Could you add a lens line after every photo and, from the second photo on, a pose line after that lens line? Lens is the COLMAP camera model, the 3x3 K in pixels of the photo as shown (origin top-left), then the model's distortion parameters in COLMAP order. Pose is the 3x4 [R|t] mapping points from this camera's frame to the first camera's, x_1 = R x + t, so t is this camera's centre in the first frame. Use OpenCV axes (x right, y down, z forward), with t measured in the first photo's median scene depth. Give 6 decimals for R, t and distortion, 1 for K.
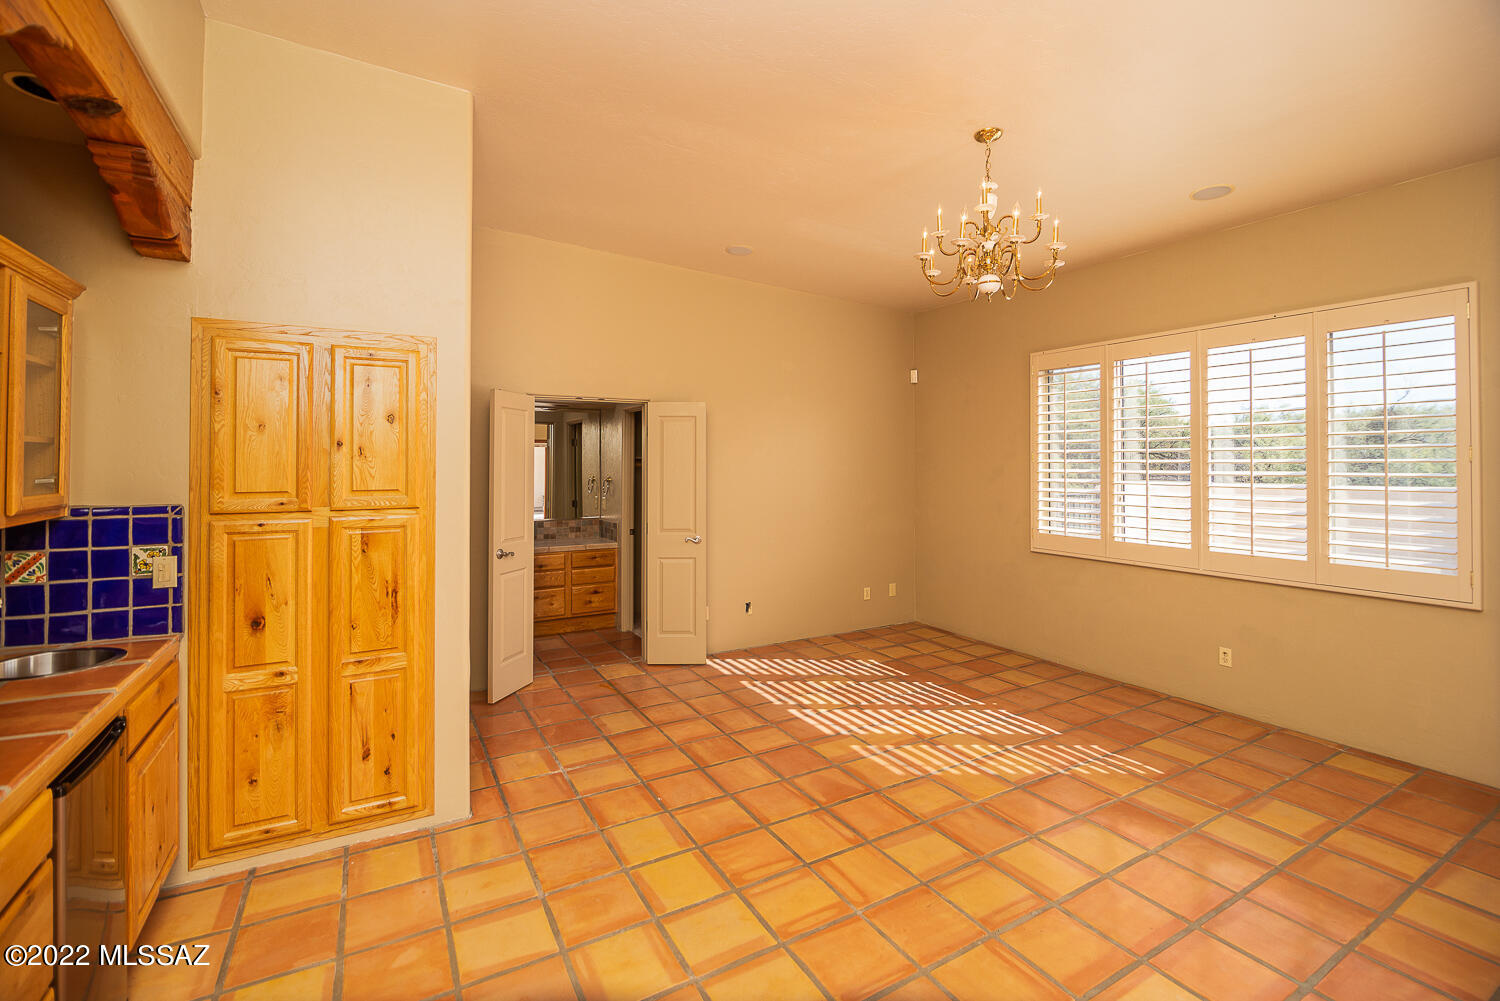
lens RADIAL K [[657.0, 0, 748.7], [0, 657.0, 455.8], [0, 0, 1]] dist [-0.001151, -0.000255]
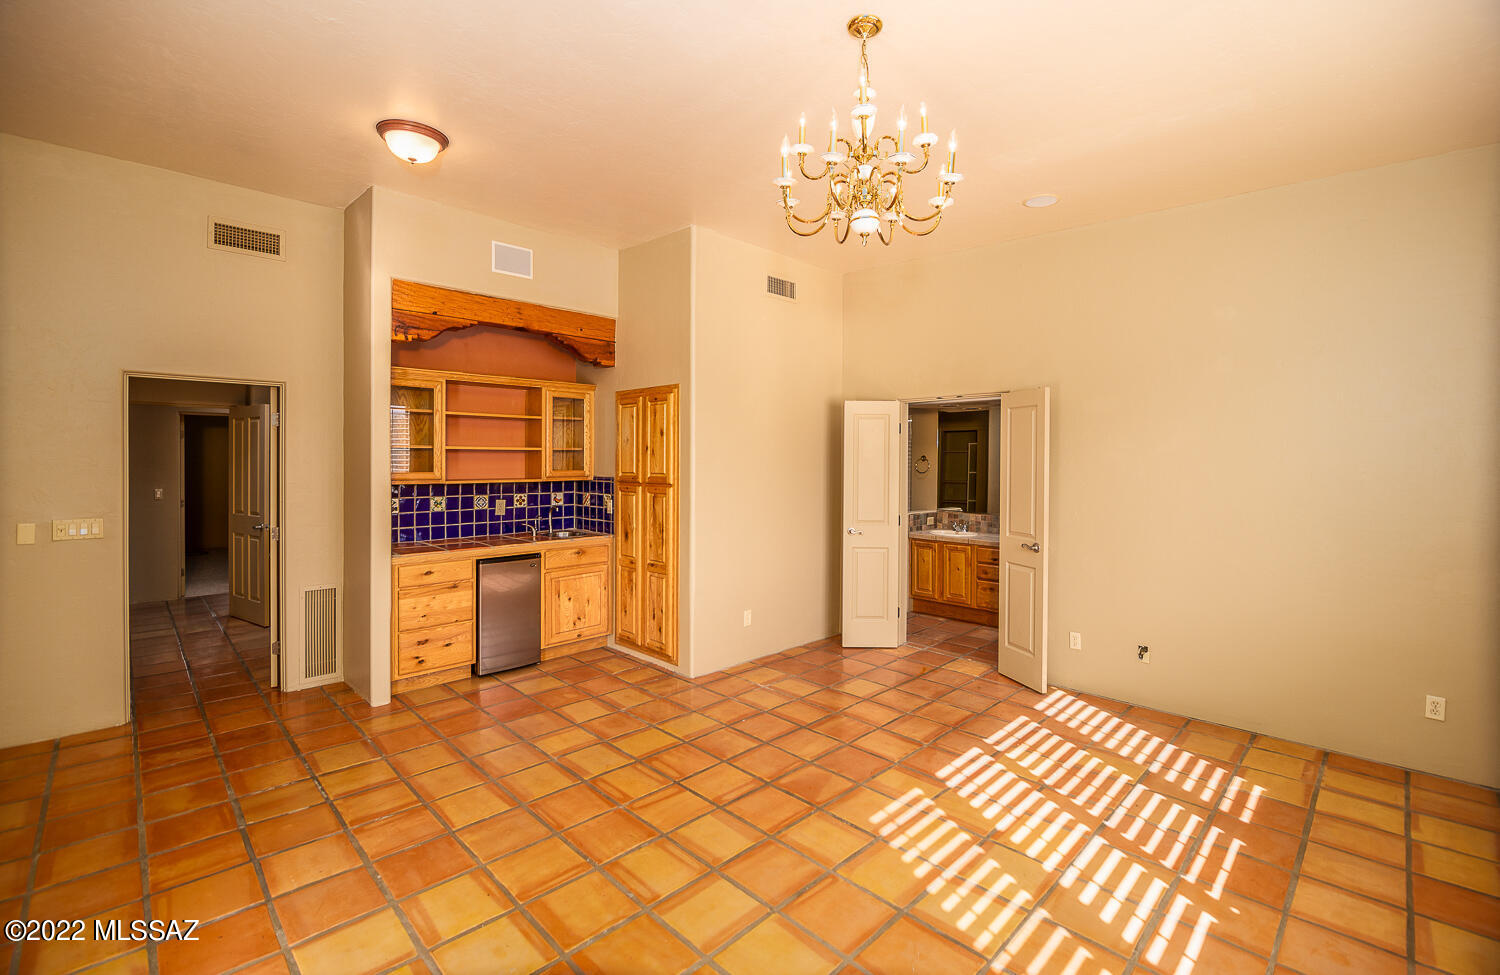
lens RADIAL K [[654.9, 0, 750.6], [0, 654.9, 464.1], [0, 0, 1]] dist [-0.003813, -0.000270]
pose [[0.263149, 0.007452, -0.964727, 0.966733], [0.007725, 0.999922, 0.009832, 0.008915], [0.964724, -0.010040, 0.263070, 0.603091]]
